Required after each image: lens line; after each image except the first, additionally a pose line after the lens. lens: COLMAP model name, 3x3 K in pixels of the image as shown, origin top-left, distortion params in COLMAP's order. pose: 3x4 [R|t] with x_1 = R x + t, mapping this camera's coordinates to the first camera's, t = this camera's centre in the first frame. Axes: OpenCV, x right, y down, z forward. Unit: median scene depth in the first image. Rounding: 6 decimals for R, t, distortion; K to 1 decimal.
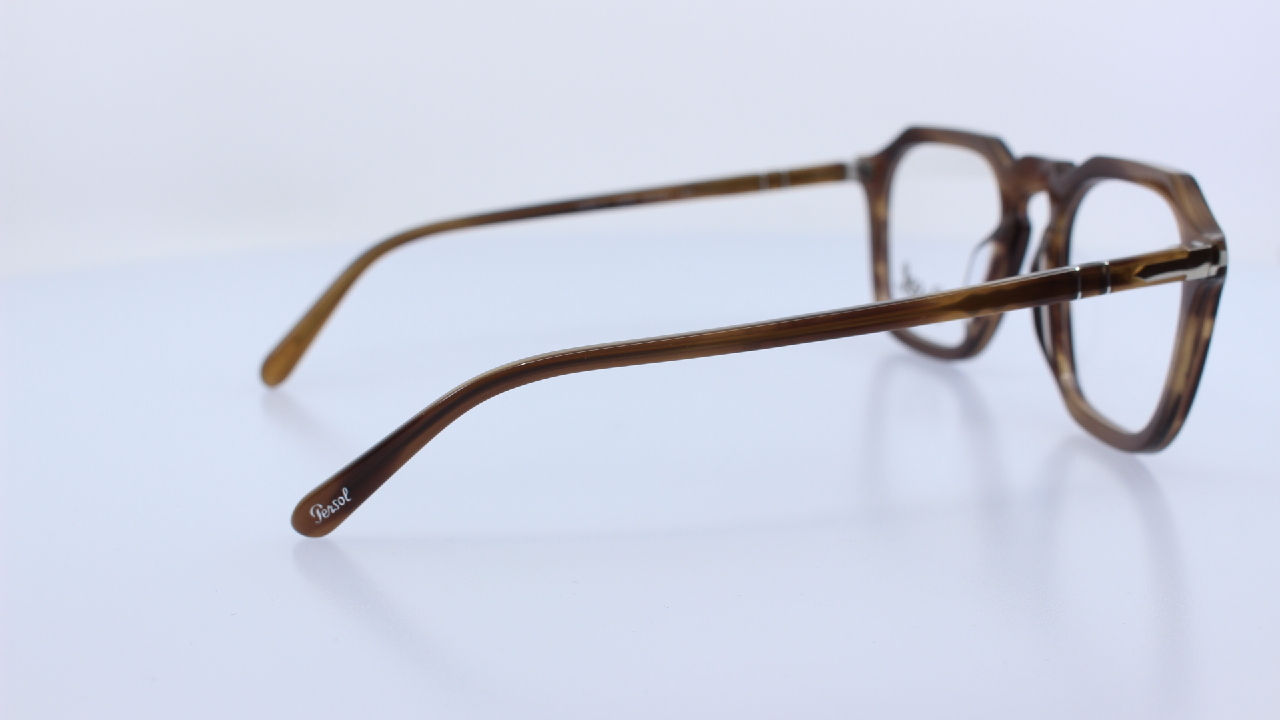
lens RADIAL K [[1651.5, 0, 640.0], [0, 1651.5, 360.0], [0, 0, 1]] dist [-0.104017, -0.049720]
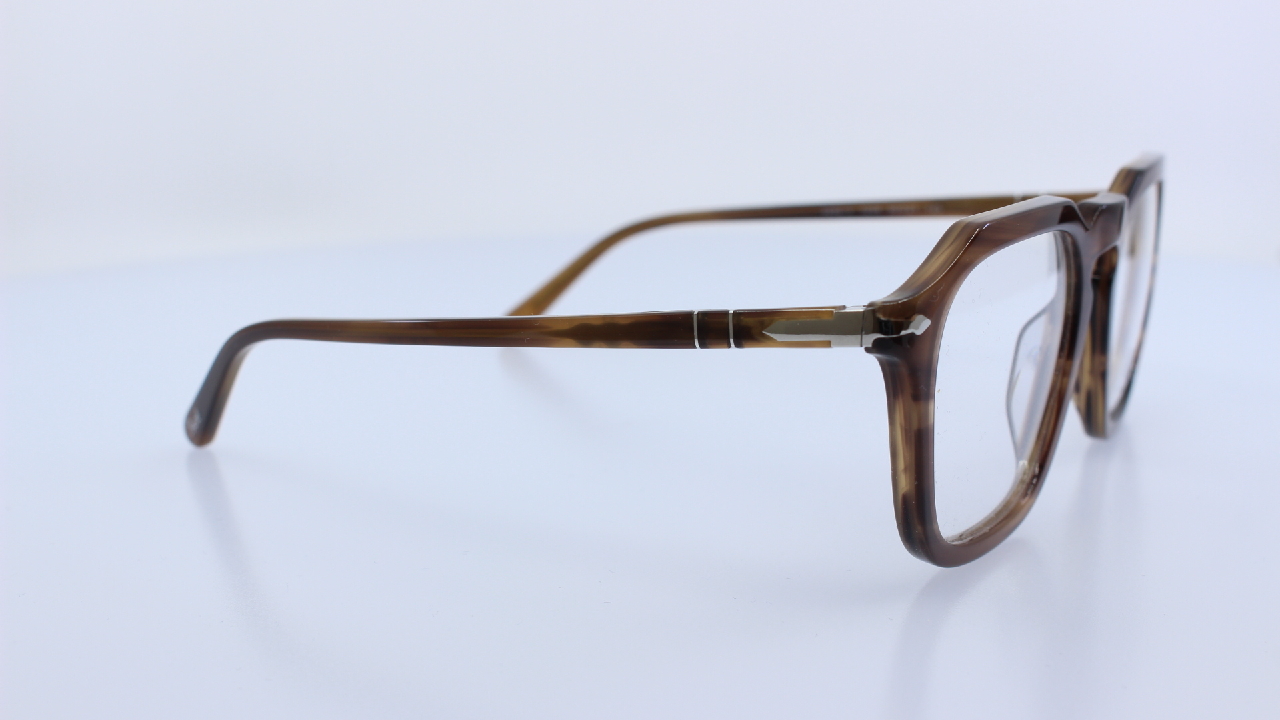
lens RADIAL K [[1651.5, 0, 640.0], [0, 1651.5, 360.0], [0, 0, 1]] dist [-0.104017, -0.049720]
pose [[0.708903, 0.154173, -0.688249, 0.613671], [-0.148517, 0.986567, 0.068024, -0.061944], [0.689492, 0.053994, 0.722278, 0.250634]]
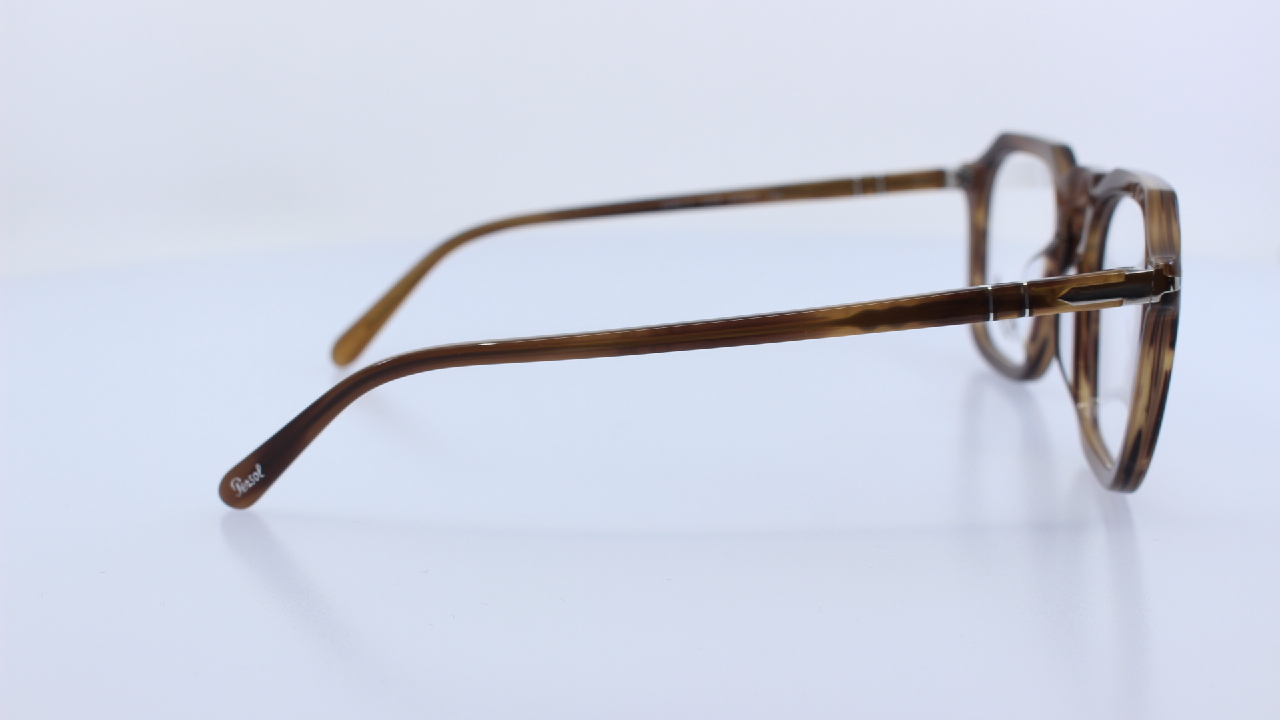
lens RADIAL K [[1651.5, 0, 640.0], [0, 1651.5, 360.0], [0, 0, 1]] dist [-0.104017, -0.049720]
pose [[0.965648, 0.055781, -0.253797, 0.226426], [-0.055016, 0.998434, 0.010117, -0.009415], [0.253964, 0.004193, 0.967205, 0.030083]]
